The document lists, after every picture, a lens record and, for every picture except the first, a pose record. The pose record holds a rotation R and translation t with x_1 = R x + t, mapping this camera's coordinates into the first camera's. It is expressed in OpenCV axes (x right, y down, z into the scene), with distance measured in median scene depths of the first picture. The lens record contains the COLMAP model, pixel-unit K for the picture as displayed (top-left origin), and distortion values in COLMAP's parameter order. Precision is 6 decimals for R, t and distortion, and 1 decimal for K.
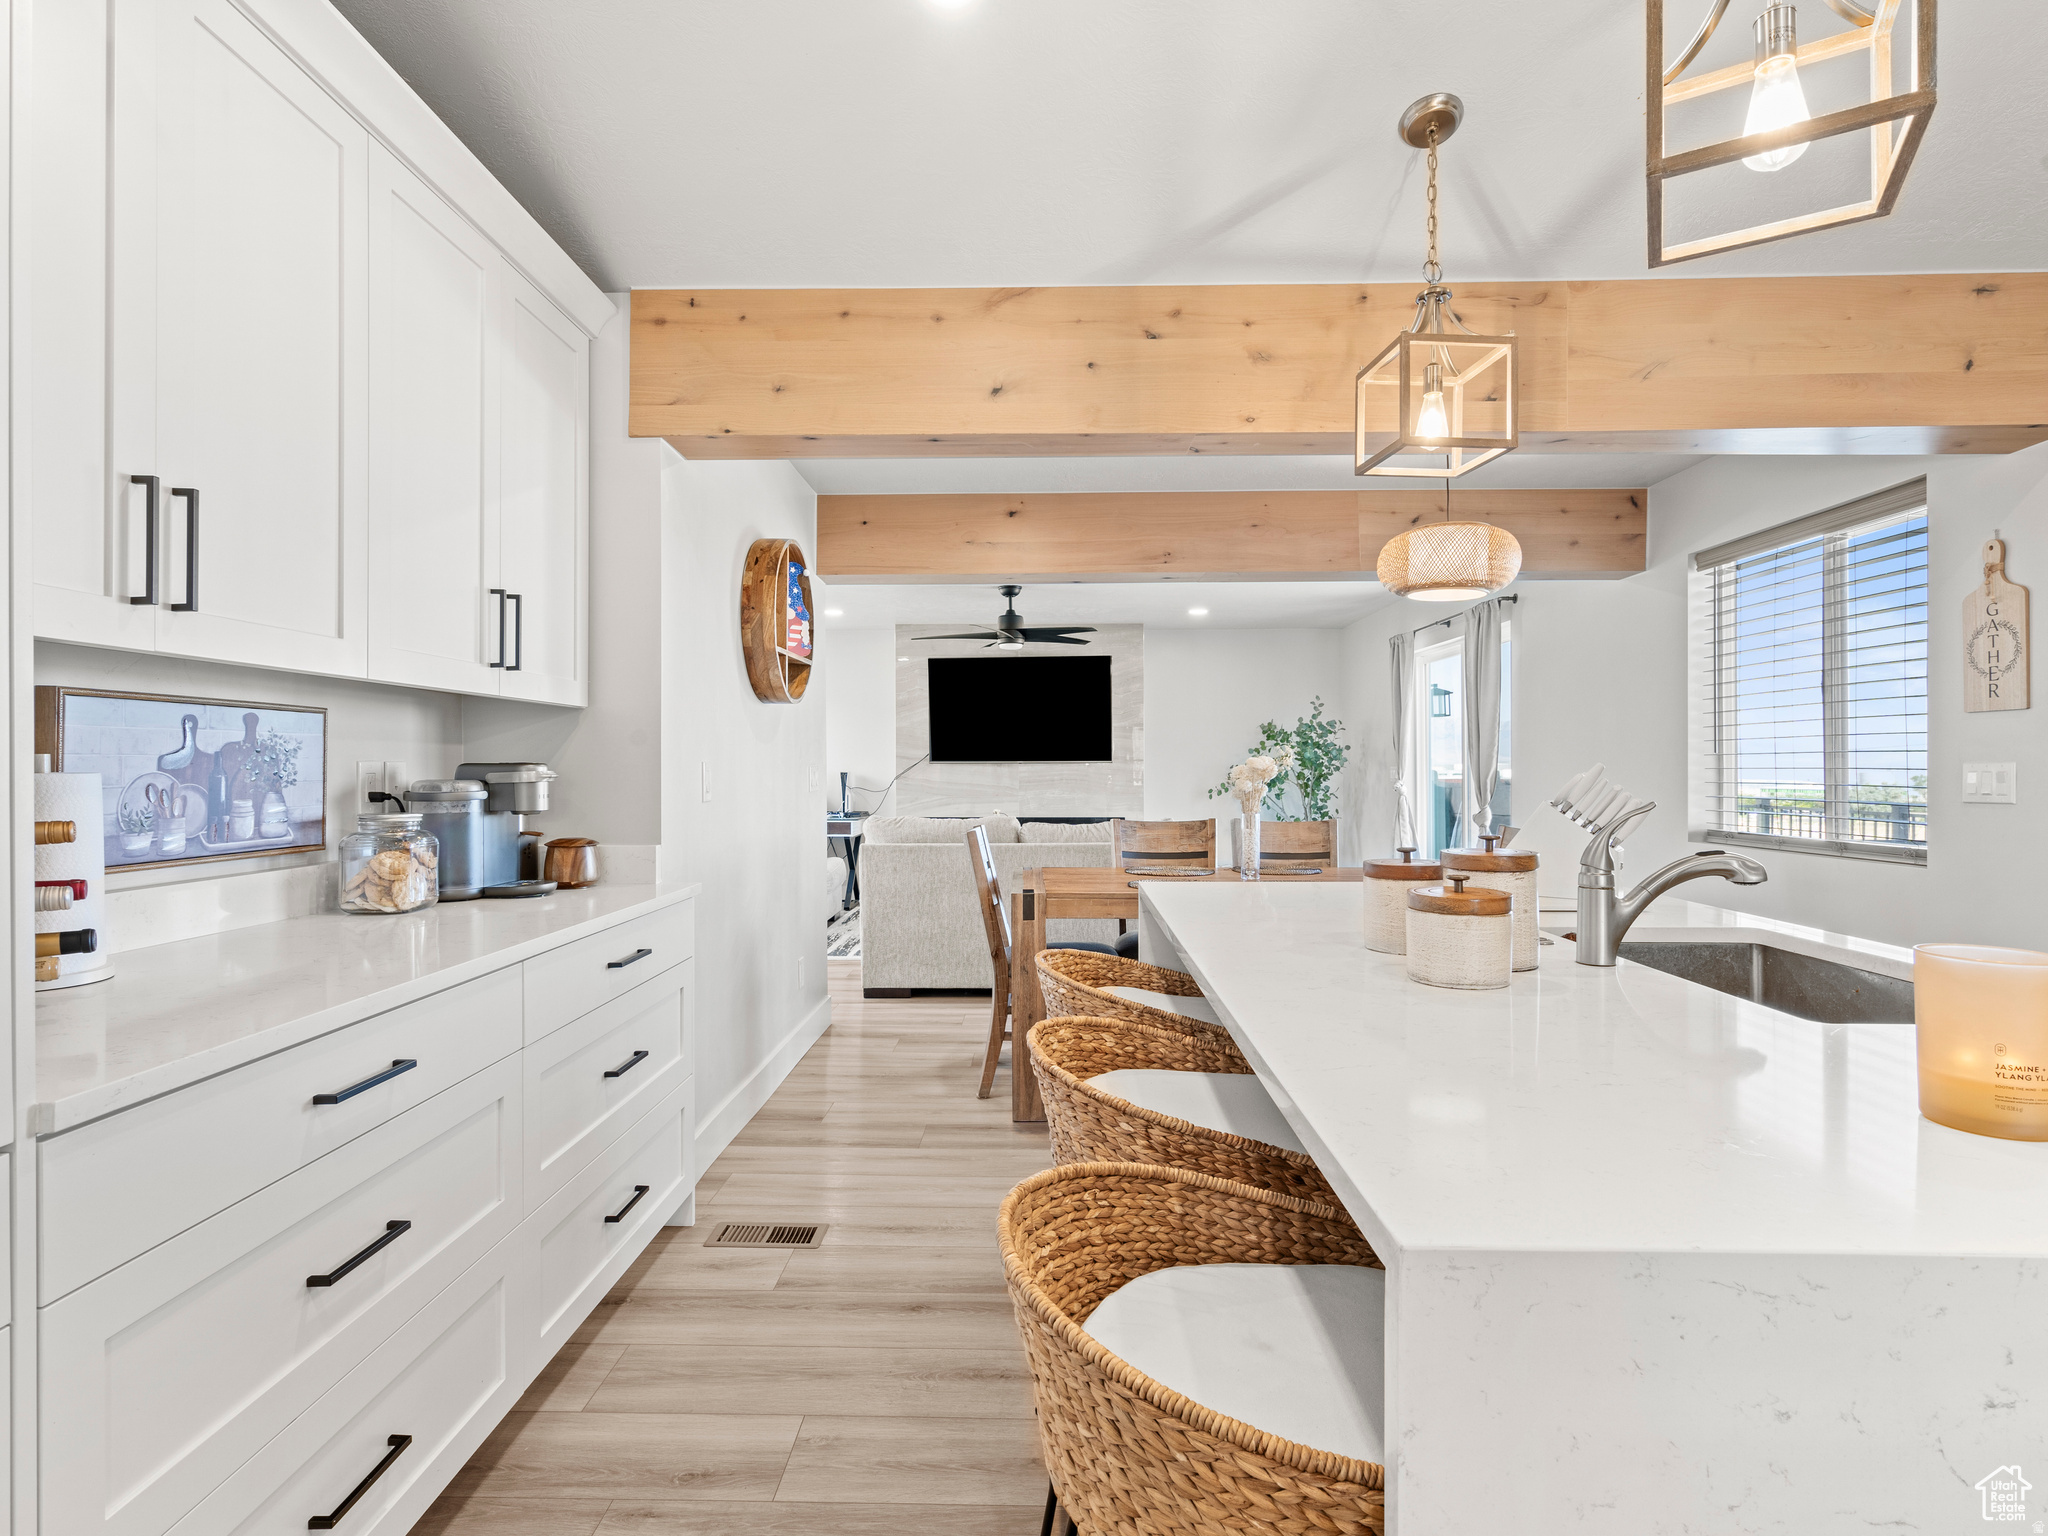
lens RADIAL K [[1042.9, 0, 1015.4], [0, 1042.9, 769.6], [0, 0, 1]] dist [-0.008299, 0.002304]
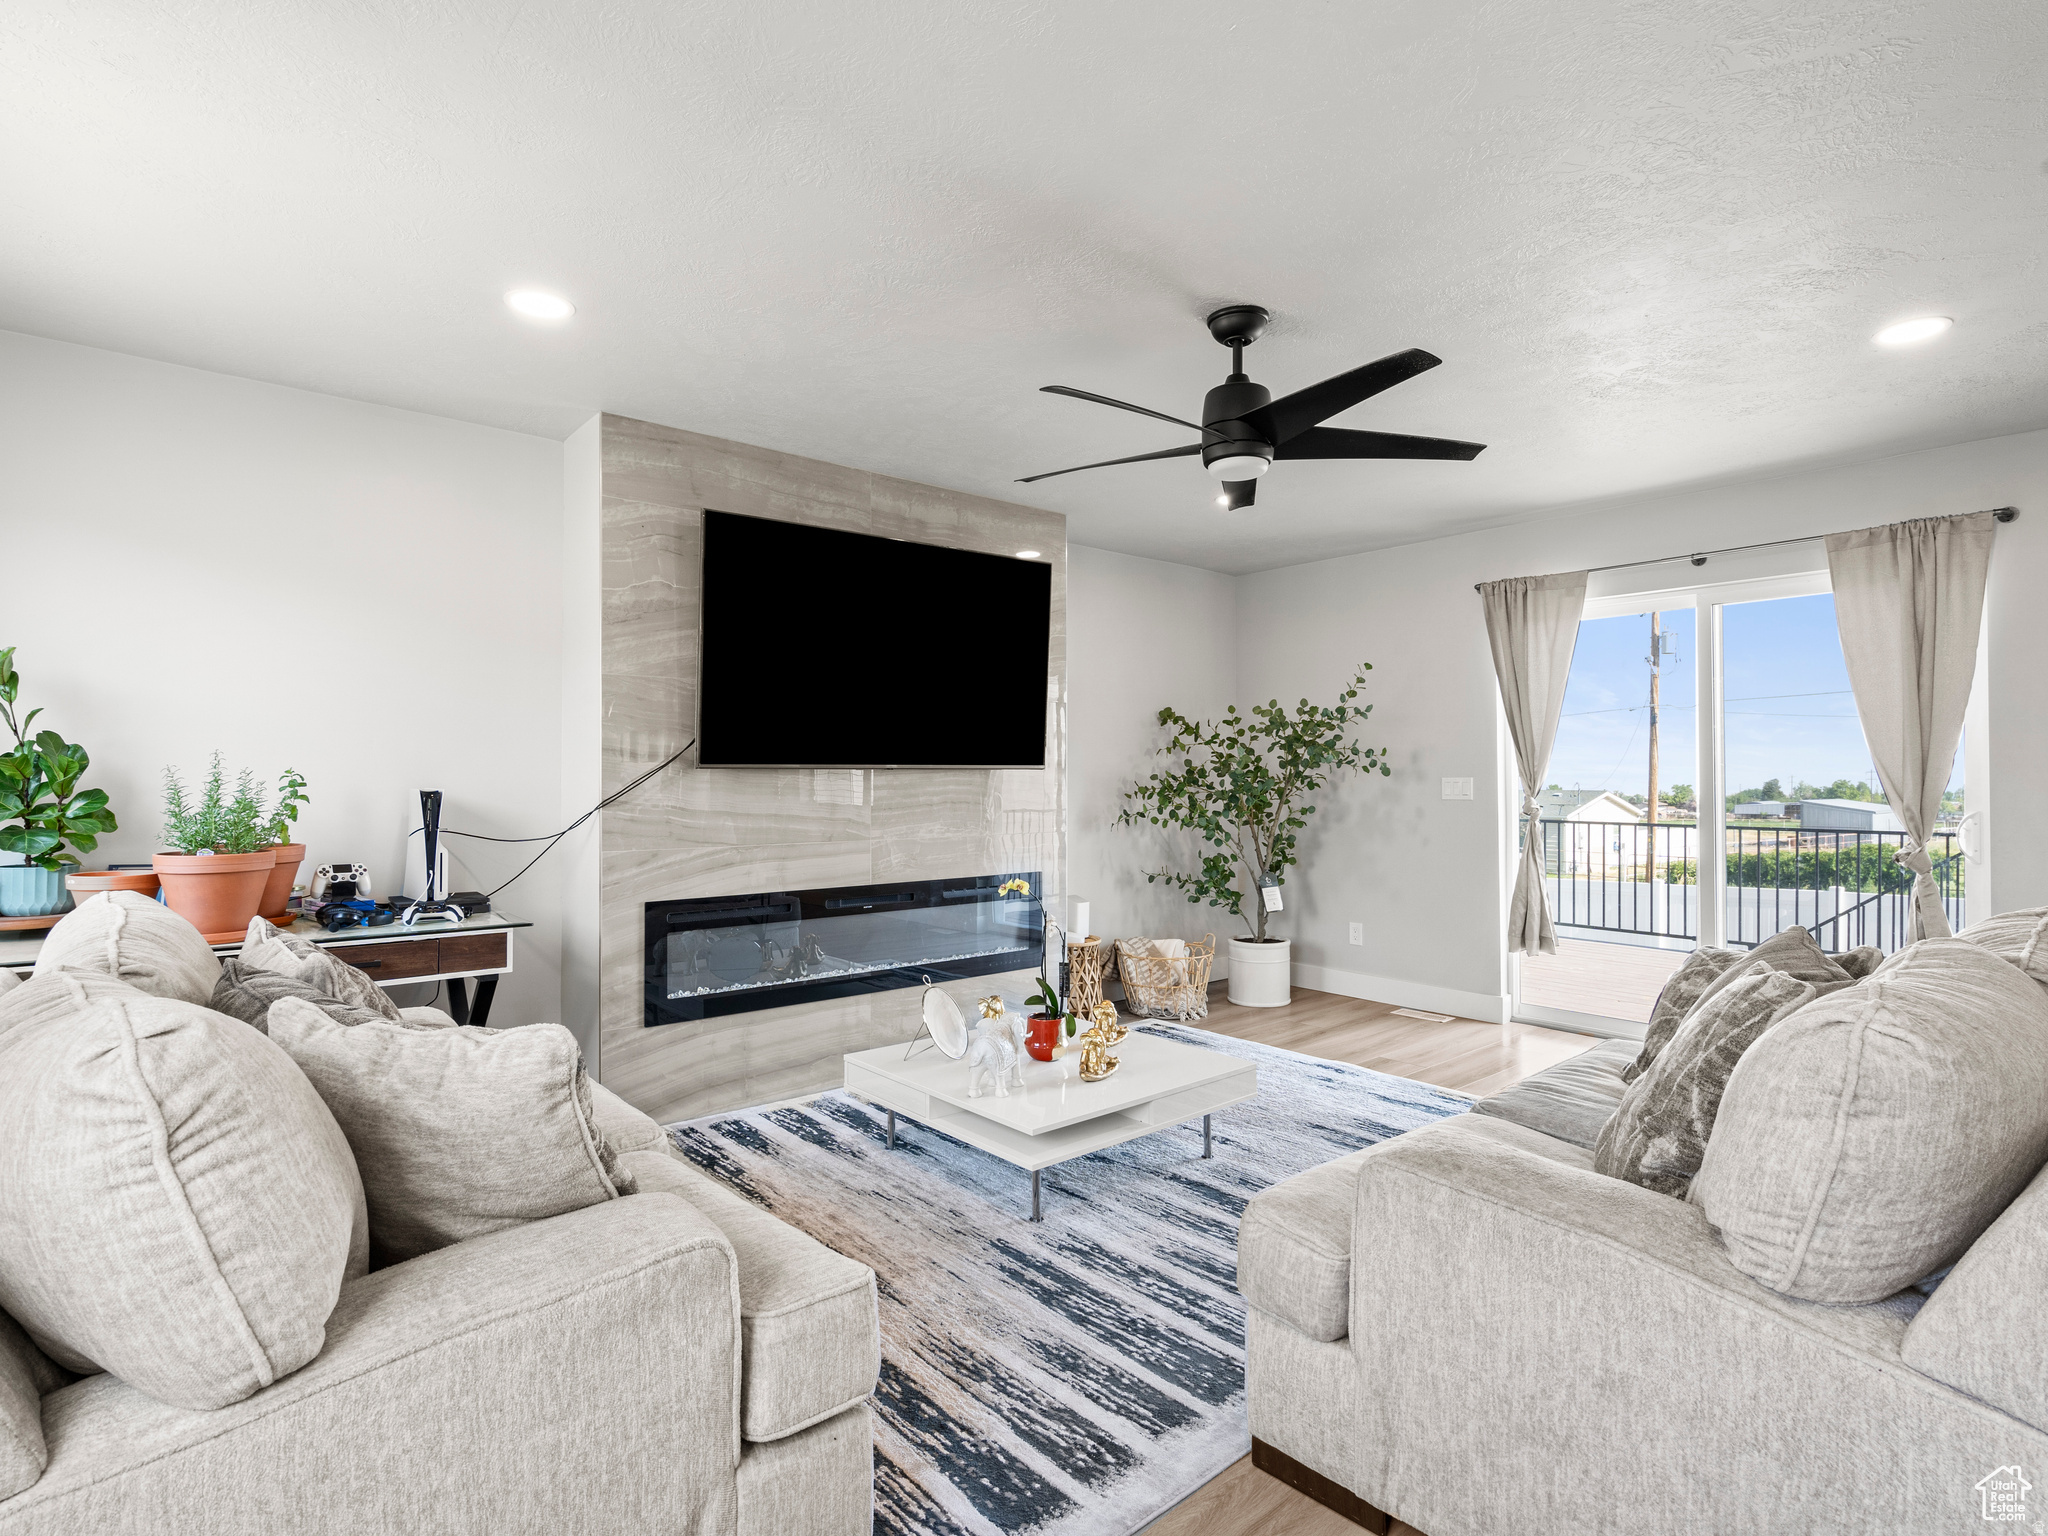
lens RADIAL K [[1042.9, 0, 1015.4], [0, 1042.9, 769.6], [0, 0, 1]] dist [-0.008299, 0.002304]
pose [[0.741987, 0.006812, 0.670379, -0.838697], [-0.000004, 0.999948, -0.010156, -0.004146], [-0.670414, 0.007533, 0.741949, 1.945155]]
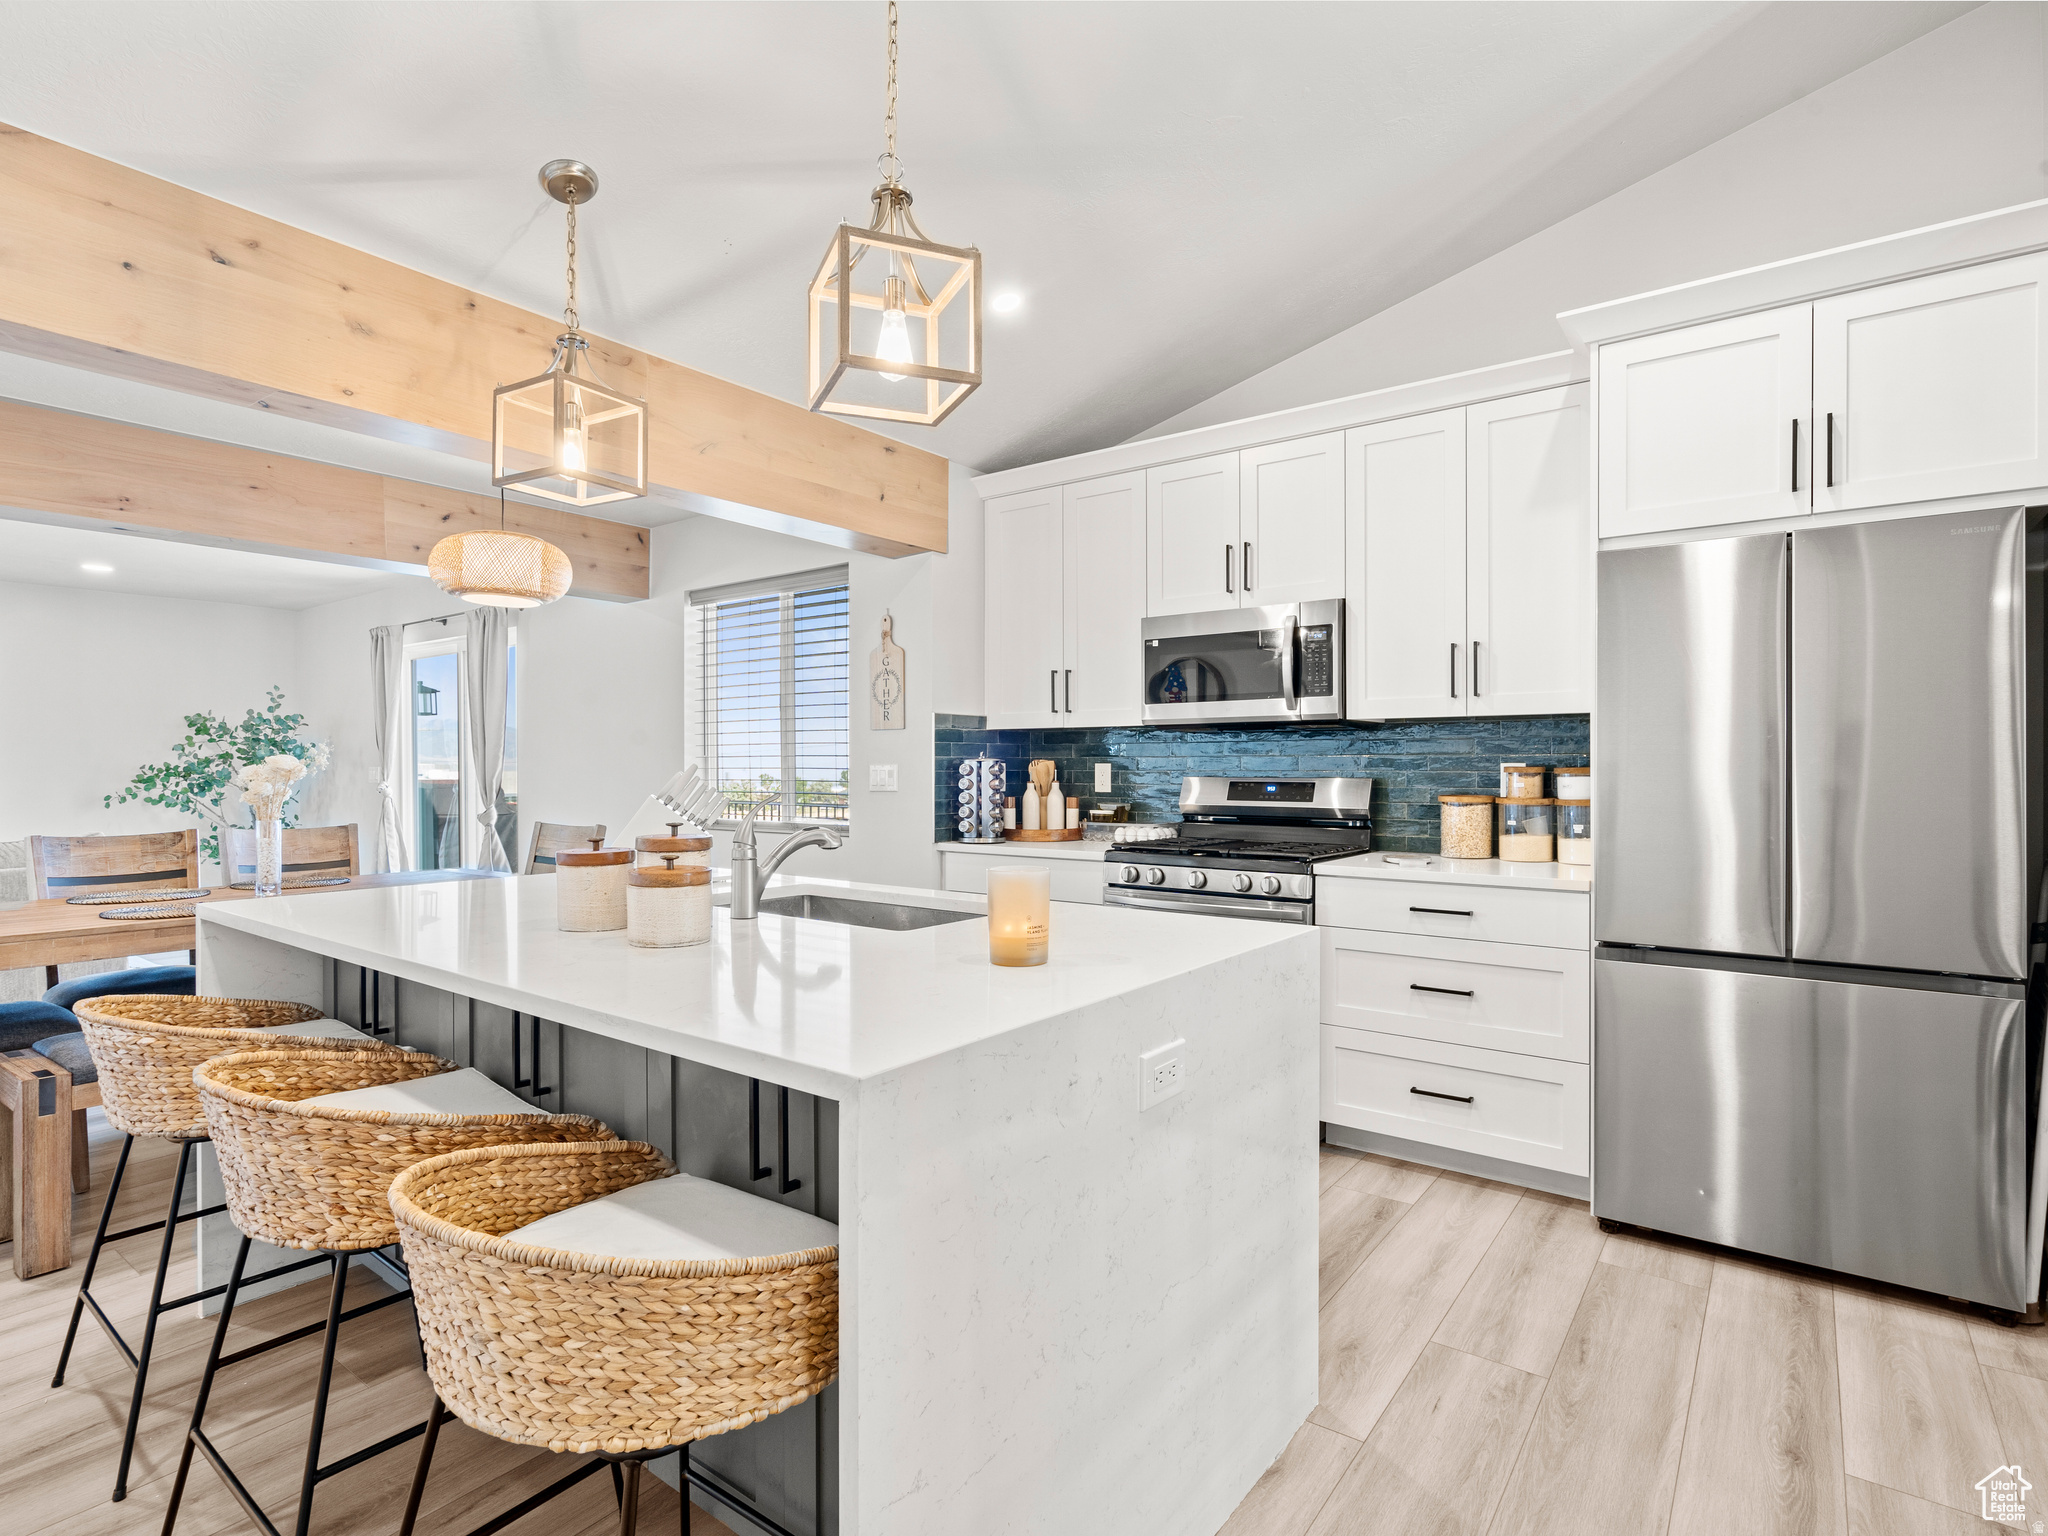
lens RADIAL K [[1042.9, 0, 1015.4], [0, 1042.9, 769.6], [0, 0, 1]] dist [-0.008299, 0.002304]
pose [[0.577171, -0.001192, 0.816623, -0.180688], [0.001608, 0.999999, 0.000324, 0.000647], [-0.816622, 0.001126, 0.577172, -0.018302]]
